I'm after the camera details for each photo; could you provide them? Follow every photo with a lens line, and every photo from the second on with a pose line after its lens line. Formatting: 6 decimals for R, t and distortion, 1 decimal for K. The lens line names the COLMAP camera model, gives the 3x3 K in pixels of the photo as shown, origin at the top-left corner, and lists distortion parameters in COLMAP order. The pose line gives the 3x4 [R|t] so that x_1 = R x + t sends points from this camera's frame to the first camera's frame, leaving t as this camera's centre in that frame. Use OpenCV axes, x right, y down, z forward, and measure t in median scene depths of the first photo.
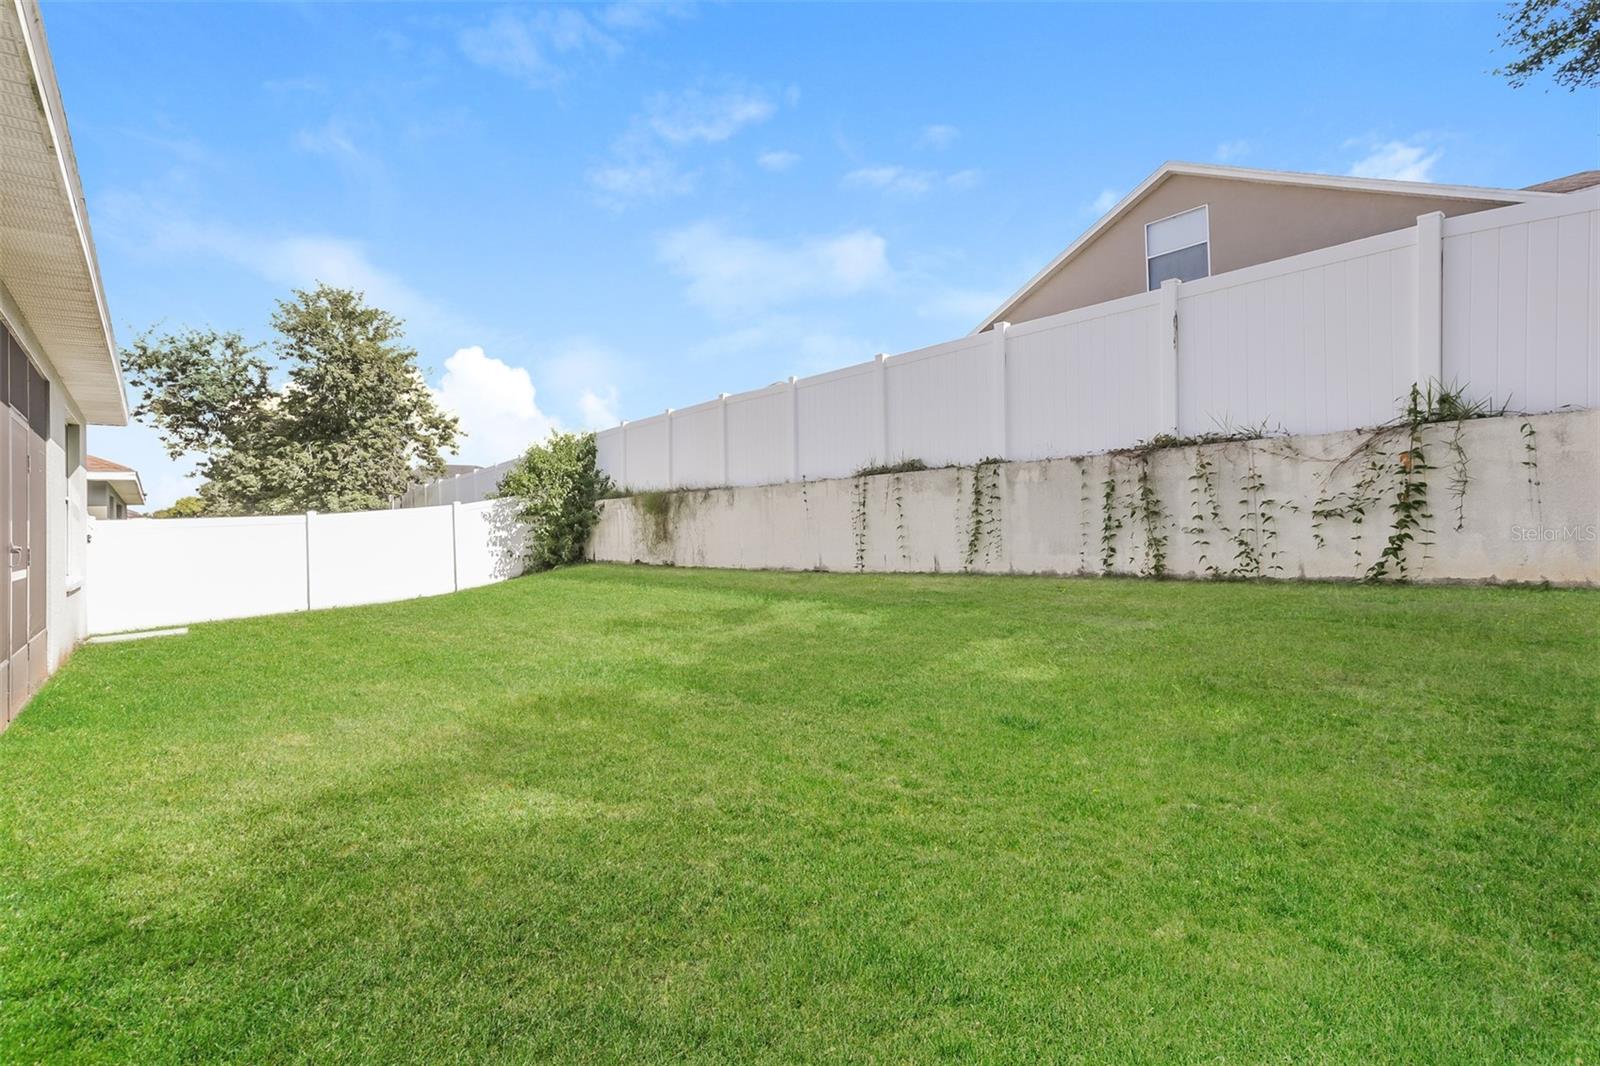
lens RADIAL K [[734.8, 0, 800.0], [0, 734.8, 533.0], [0, 0, 1]] dist [0.000927, 0.000100]
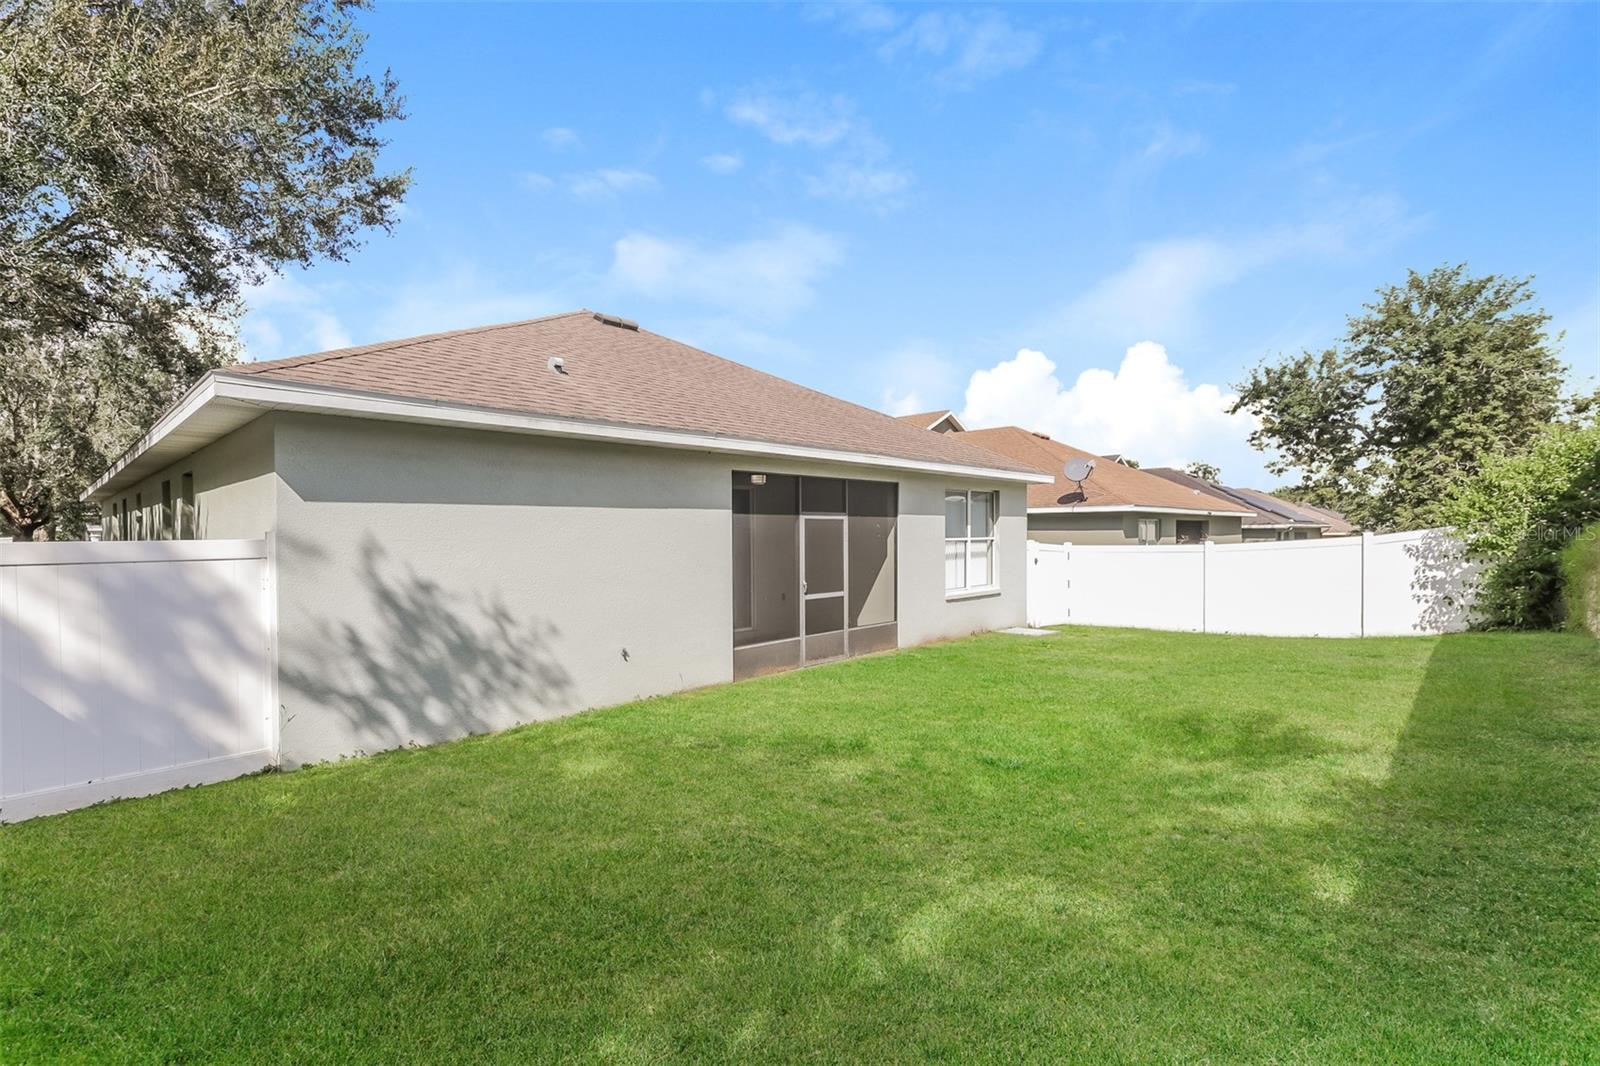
lens RADIAL K [[734.8, 0, 800.0], [0, 734.8, 533.0], [0, 0, 1]] dist [0.000927, 0.000100]
pose [[0.070087, 0.031688, -0.997037, 0.226852], [-0.005741, 0.999492, 0.031363, -0.044340], [0.997524, 0.003526, 0.070233, 0.192458]]
